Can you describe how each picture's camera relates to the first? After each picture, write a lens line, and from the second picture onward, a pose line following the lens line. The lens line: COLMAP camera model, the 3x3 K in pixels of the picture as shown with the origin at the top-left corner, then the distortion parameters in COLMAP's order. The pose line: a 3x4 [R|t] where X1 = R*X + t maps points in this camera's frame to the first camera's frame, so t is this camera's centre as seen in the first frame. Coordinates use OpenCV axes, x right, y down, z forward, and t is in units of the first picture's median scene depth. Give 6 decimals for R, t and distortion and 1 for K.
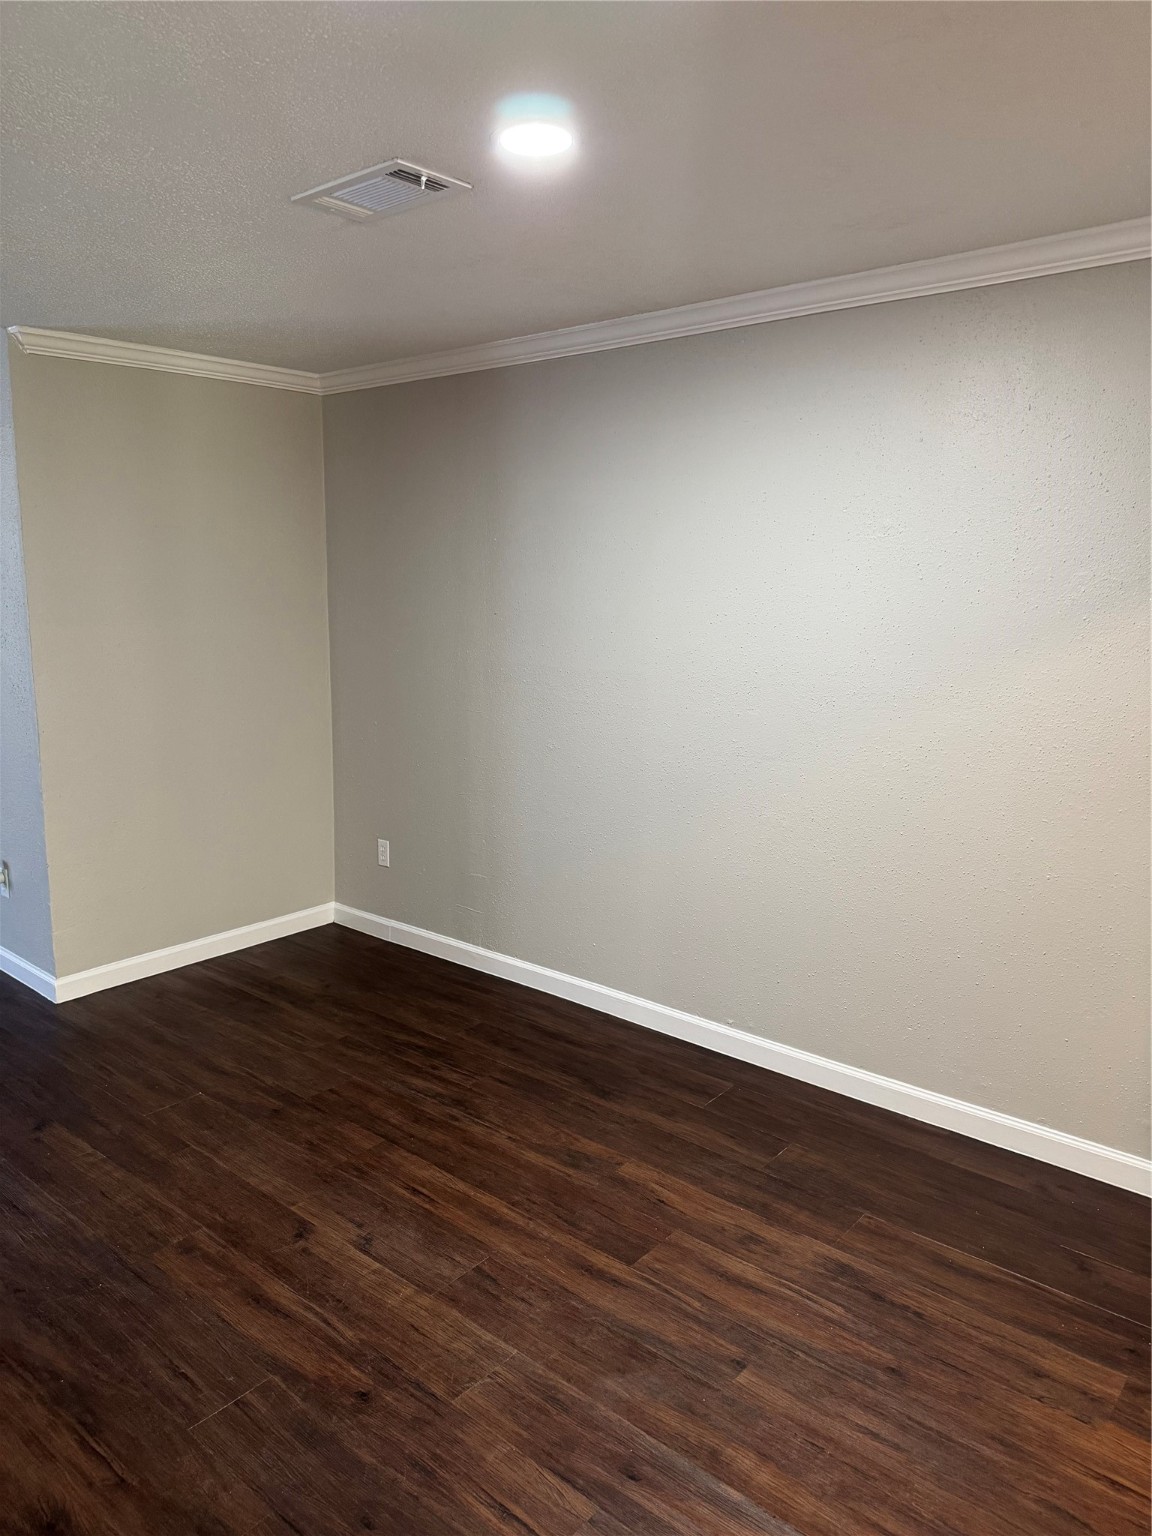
lens RADIAL K [[1079.1, 0, 575.6], [0, 1079.1, 769.4], [0, 0, 1]] dist [-0.025398, -0.000832]
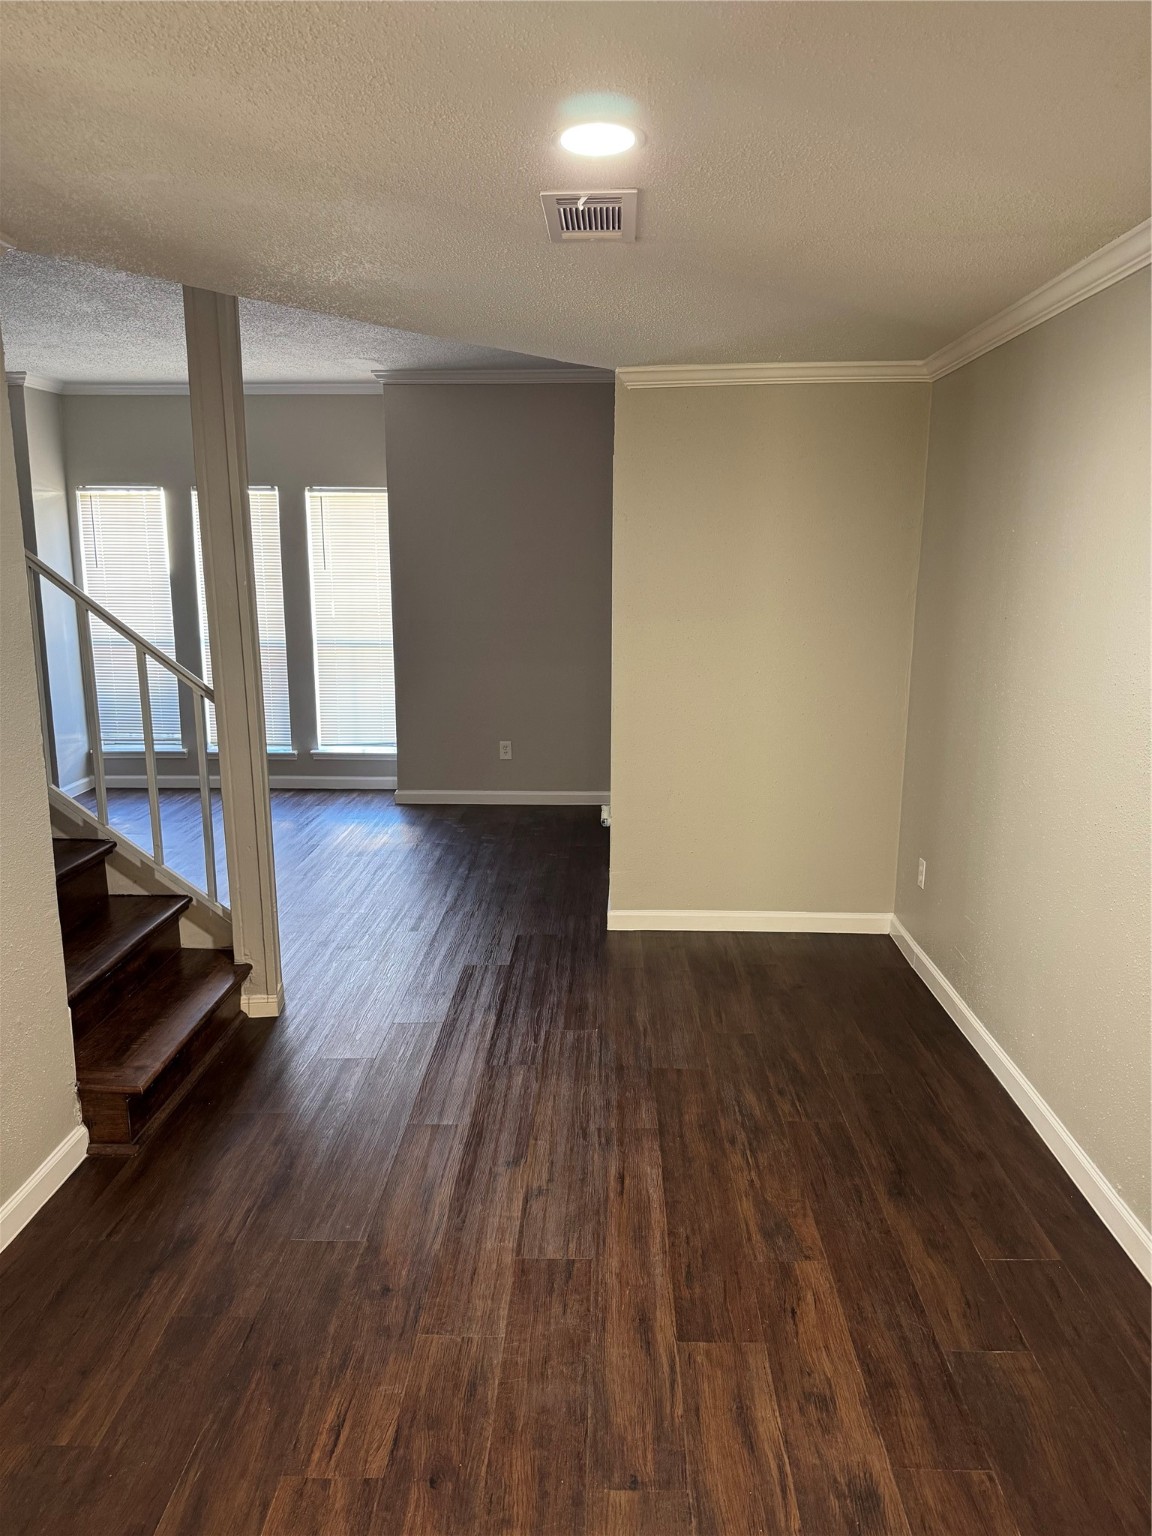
lens RADIAL K [[1079.1, 0, 573.4], [0, 1079.1, 768.3], [0, 0, 1]] dist [-0.025398, -0.000832]
pose [[0.644938, 0.166679, -0.745837, 0.552384], [-0.157203, 0.983990, 0.083965, -0.078884], [0.747892, 0.063096, 0.660815, 0.271784]]
